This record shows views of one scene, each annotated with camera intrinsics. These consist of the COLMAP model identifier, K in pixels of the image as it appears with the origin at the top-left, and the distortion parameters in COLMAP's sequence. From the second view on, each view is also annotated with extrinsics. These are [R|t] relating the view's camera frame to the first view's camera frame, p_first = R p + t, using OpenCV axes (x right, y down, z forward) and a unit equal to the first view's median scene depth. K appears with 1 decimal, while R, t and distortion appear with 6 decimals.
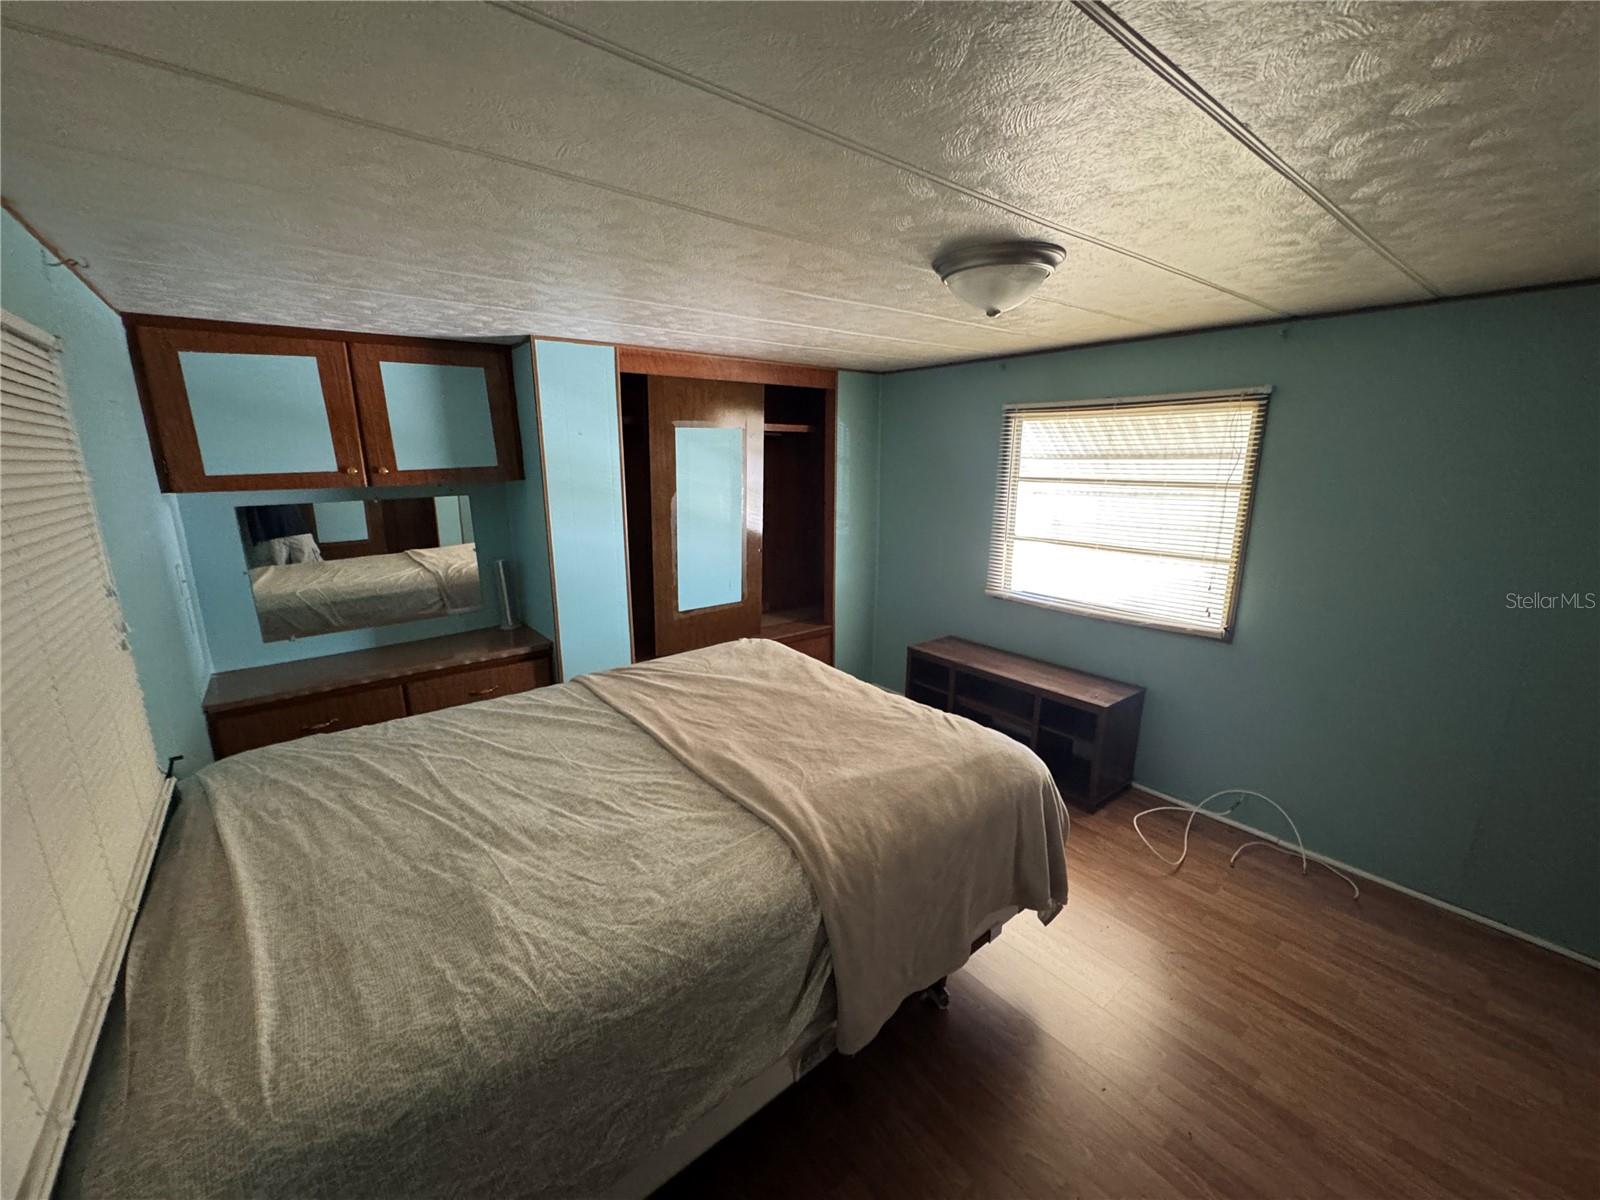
lens RADIAL K [[641.2, 0, 800.0], [0, 641.2, 600.0], [0, 0, 1]] dist [-0.001384, 0.000188]
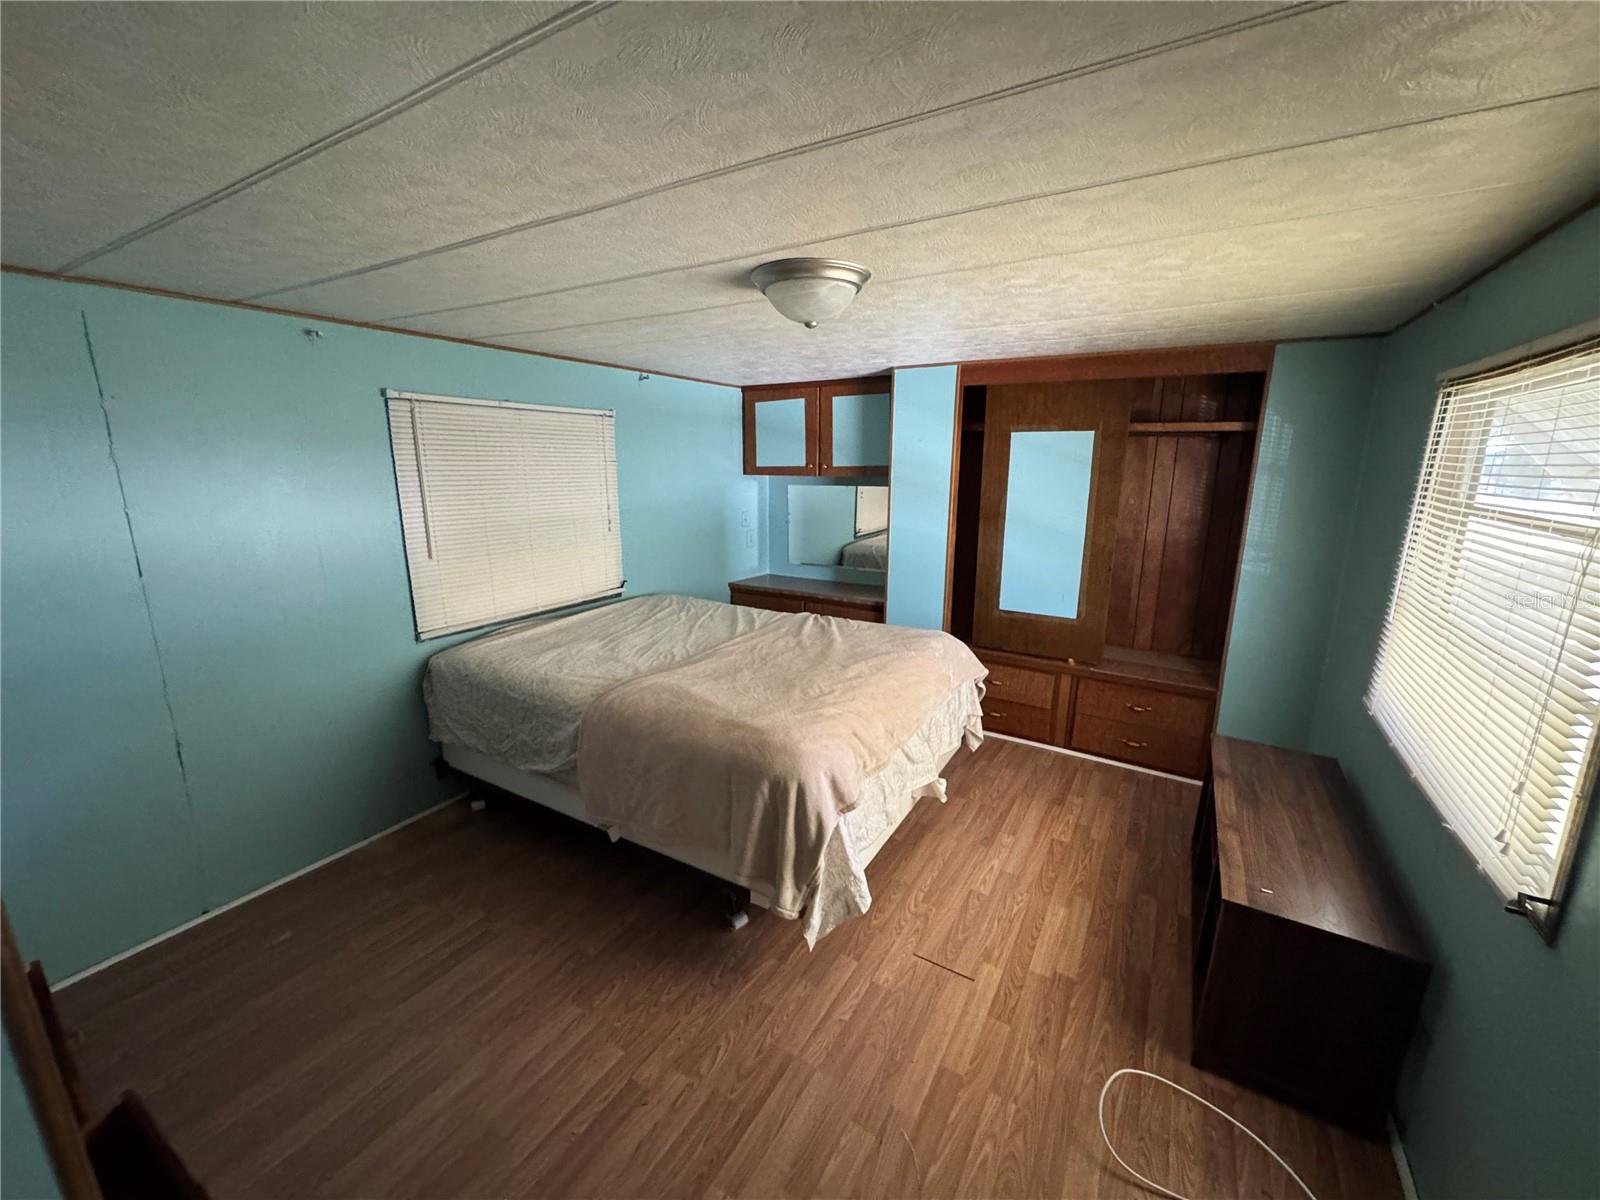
lens RADIAL K [[642.0, 0, 800.0], [0, 642.0, 600.0], [0, 0, 1]] dist [-0.000882, -0.000217]
pose [[0.348558, 0.208715, -0.913753, 0.877051], [-0.216893, 0.966392, 0.138002, -0.095459], [0.911847, 0.150085, 0.382113, 0.415953]]
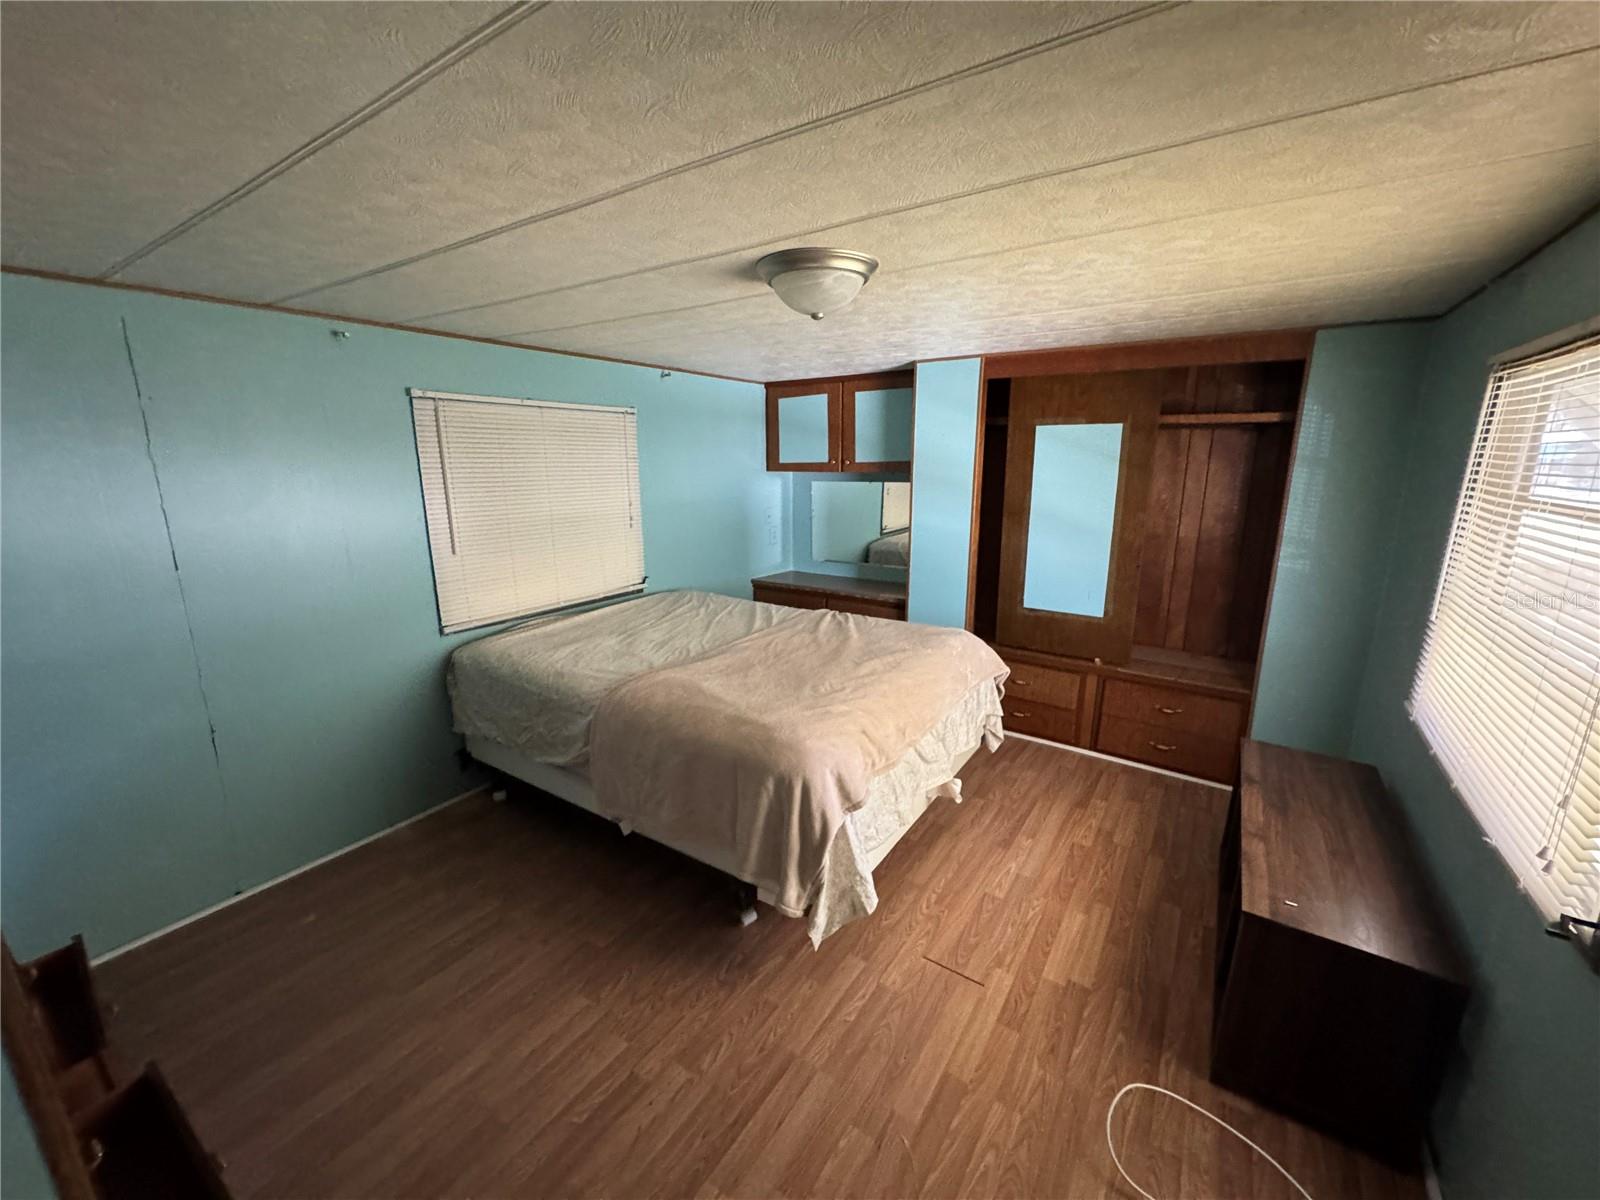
lens RADIAL K [[641.2, 0, 800.0], [0, 641.2, 600.0], [0, 0, 1]] dist [-0.001384, 0.000188]
pose [[0.299529, 0.213880, -0.929805, 0.879264], [-0.214229, 0.964742, 0.152904, -0.098619], [0.929725, 0.153392, 0.334787, 0.447116]]
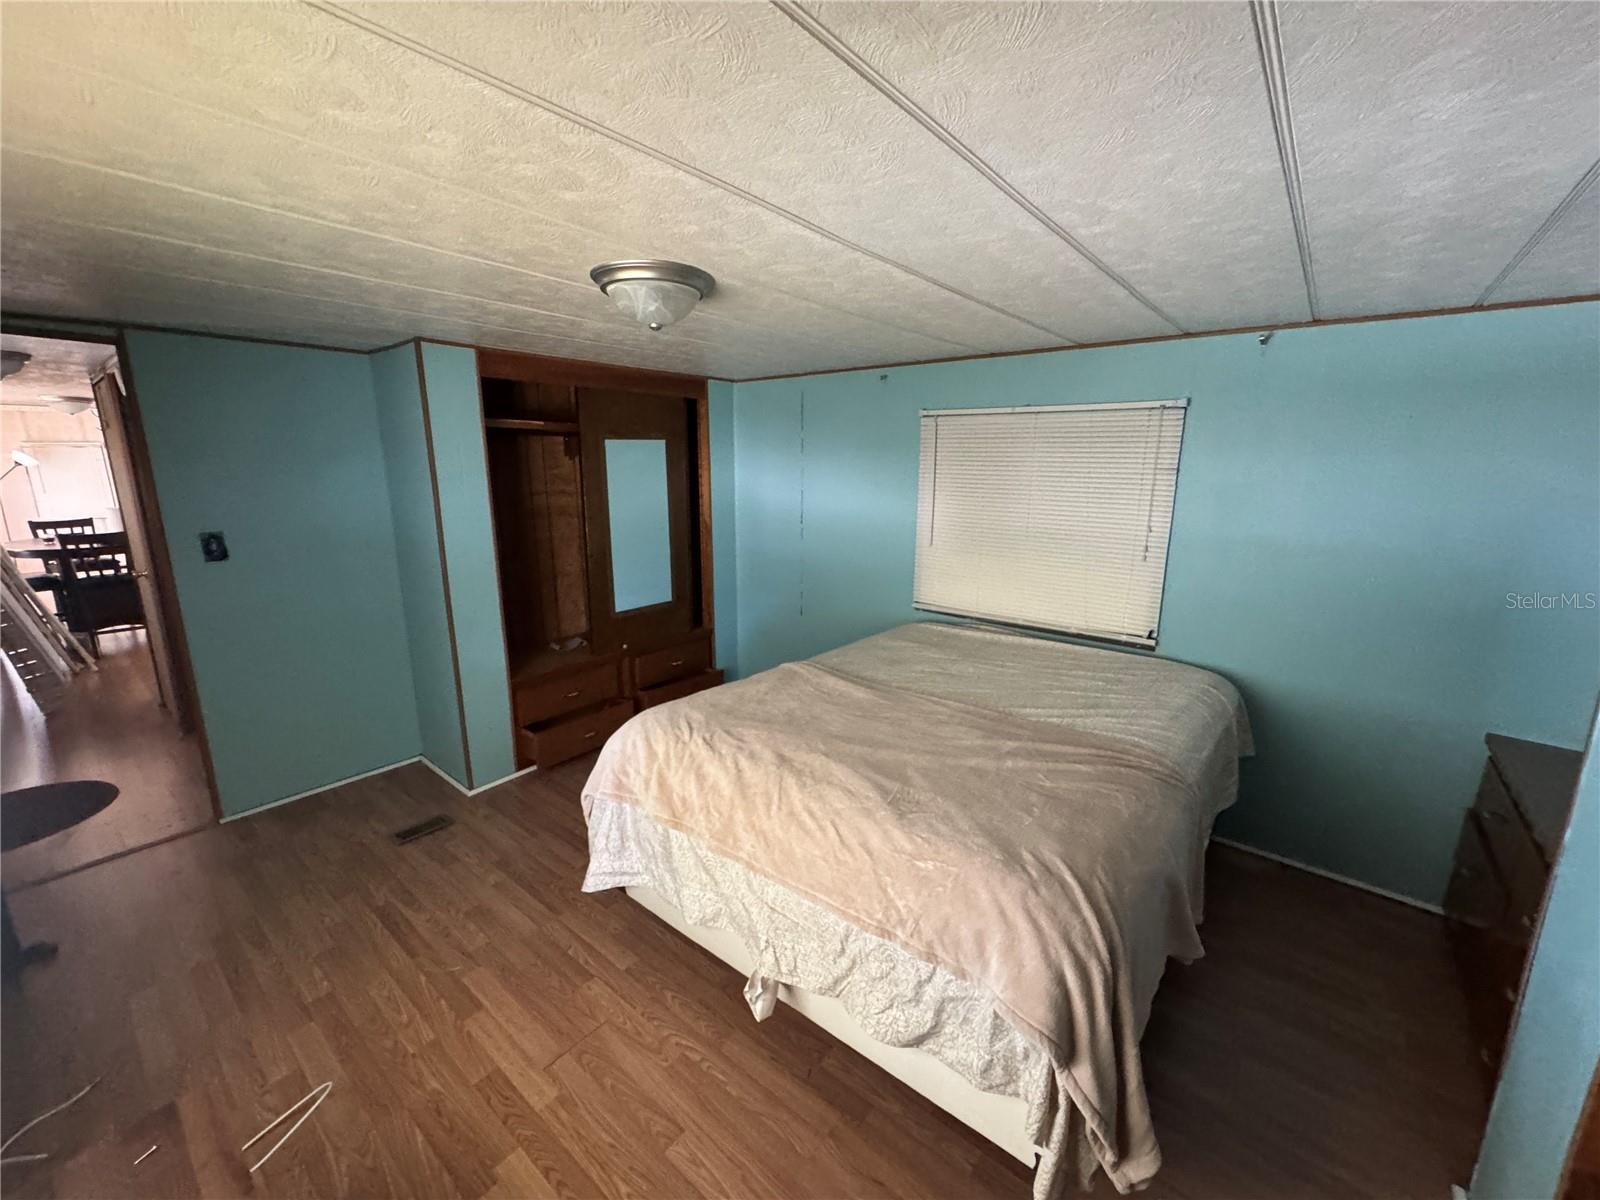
lens RADIAL K [[641.2, 0, 800.0], [0, 641.2, 600.0], [0, 0, 1]] dist [-0.001384, 0.000188]
pose [[-0.977998, 0.045168, -0.203668, 0.197160], [-0.046680, 0.904144, 0.424670, -0.321900], [0.203327, 0.424834, -0.882142, 1.396228]]
